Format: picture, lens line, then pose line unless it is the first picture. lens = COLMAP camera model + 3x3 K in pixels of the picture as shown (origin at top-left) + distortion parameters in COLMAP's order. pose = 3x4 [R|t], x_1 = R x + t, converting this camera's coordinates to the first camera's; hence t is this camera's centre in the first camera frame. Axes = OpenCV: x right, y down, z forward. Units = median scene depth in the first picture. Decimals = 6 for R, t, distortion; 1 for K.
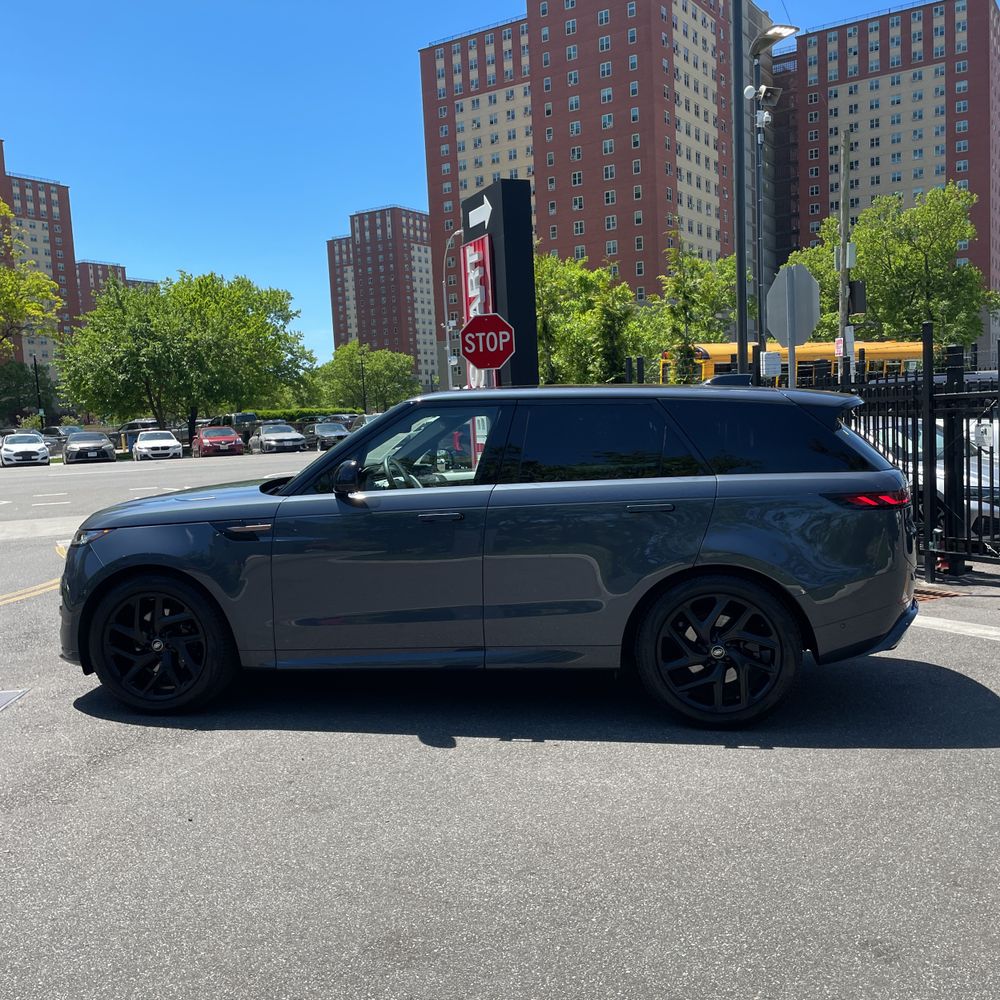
lens RADIAL K [[1003.6, 0, 474.7], [0, 1003.6, 496.1], [0, 0, 1]] dist [0.089715, -0.137486]
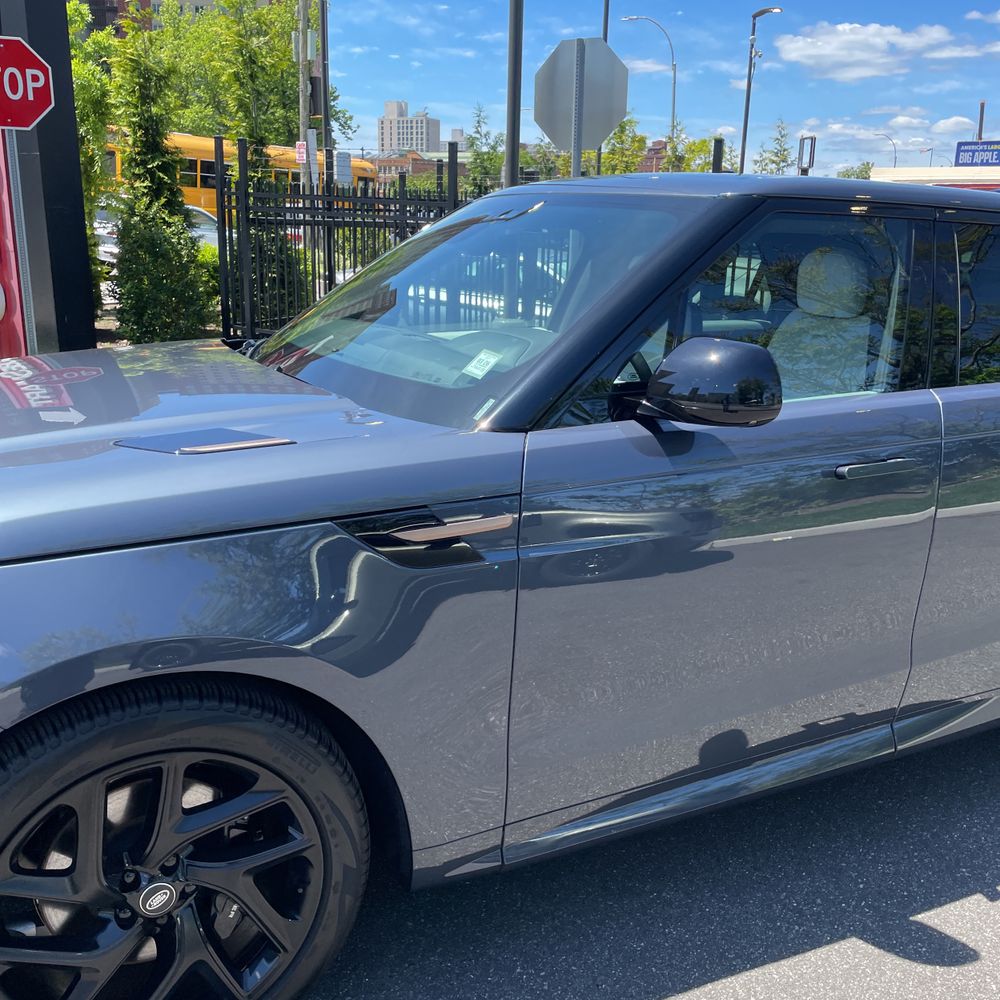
lens RADIAL K [[1003.6, 0, 474.7], [0, 1003.6, 496.1], [0, 0, 1]] dist [0.089715, -0.137486]
pose [[0.788774, -0.096193, 0.607110, -0.423748], [-0.017281, 0.983819, 0.178332, -0.041997], [-0.614441, -0.151155, 0.774348, 0.708602]]
